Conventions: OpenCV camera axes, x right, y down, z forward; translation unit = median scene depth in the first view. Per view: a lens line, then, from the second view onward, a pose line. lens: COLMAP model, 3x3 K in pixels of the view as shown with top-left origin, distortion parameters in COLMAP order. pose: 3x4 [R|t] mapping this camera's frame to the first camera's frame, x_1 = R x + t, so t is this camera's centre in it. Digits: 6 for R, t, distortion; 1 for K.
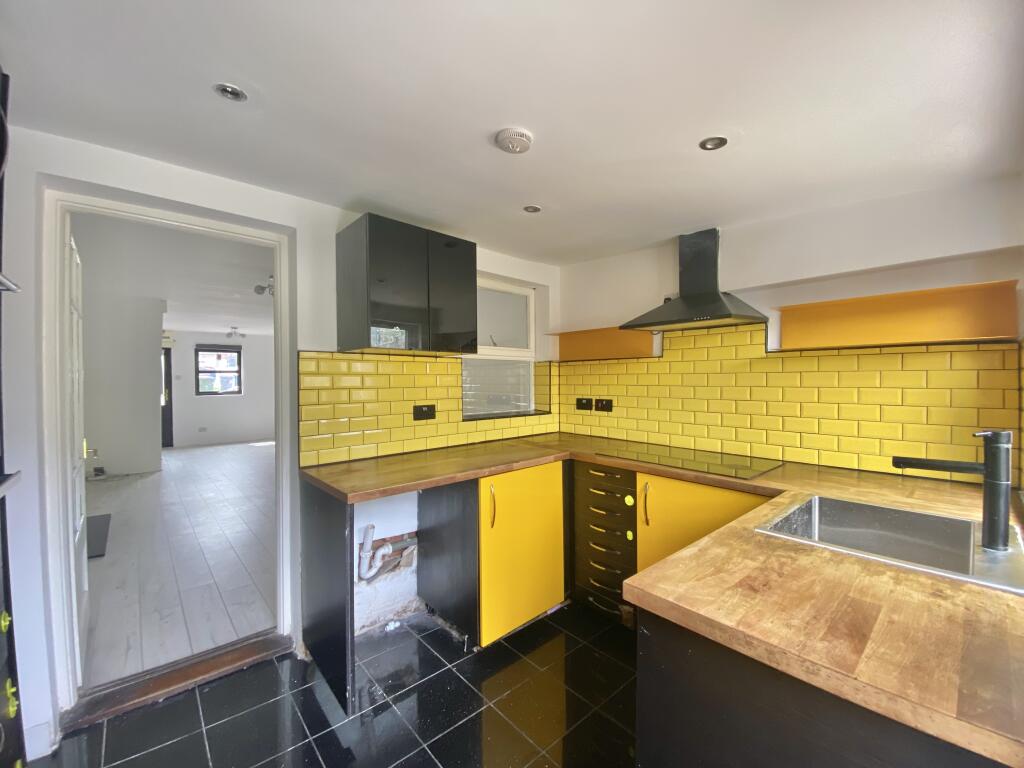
lens RADIAL K [[419.2, 0, 512.0], [0, 419.2, 384.0], [0, 0, 1]] dist [0.008909, -0.000213]
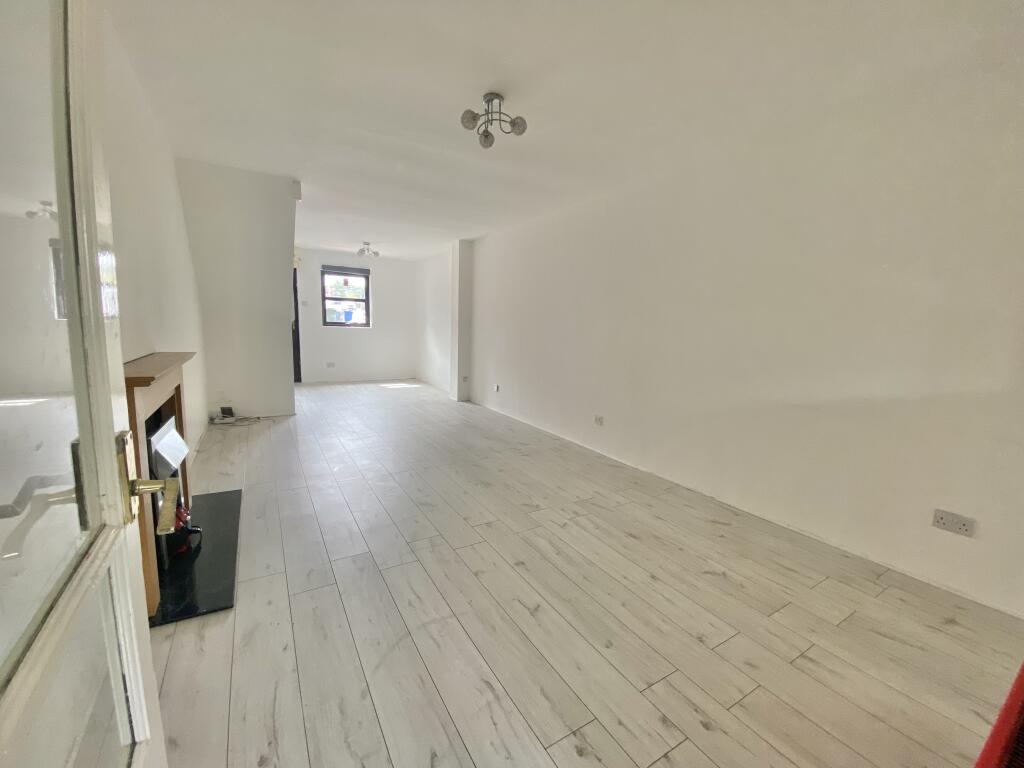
lens RADIAL K [[414.4, 0, 516.9], [0, 414.4, 379.1], [0, 0, 1]] dist [0.044995, -0.000060]
pose [[0.982899, 0.065344, -0.172160, -0.199243], [-0.044940, 0.991773, 0.119858, 0.015221], [0.178576, -0.110071, 0.977750, 0.210950]]
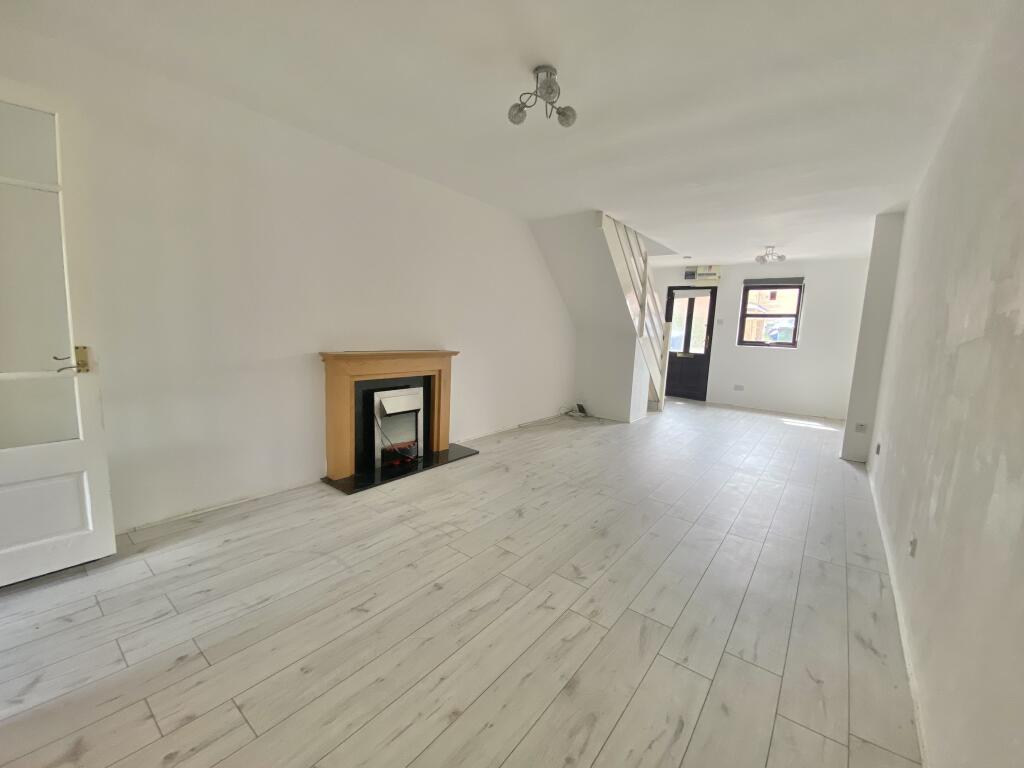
lens RADIAL K [[419.2, 0, 512.0], [0, 419.2, 384.0], [0, 0, 1]] dist [0.008909, -0.000213]
pose [[0.173346, 0.148337, -0.973626, -0.025466], [-0.052199, 0.988586, 0.141323, 0.010198], [0.983477, 0.026325, 0.179110, 0.430551]]
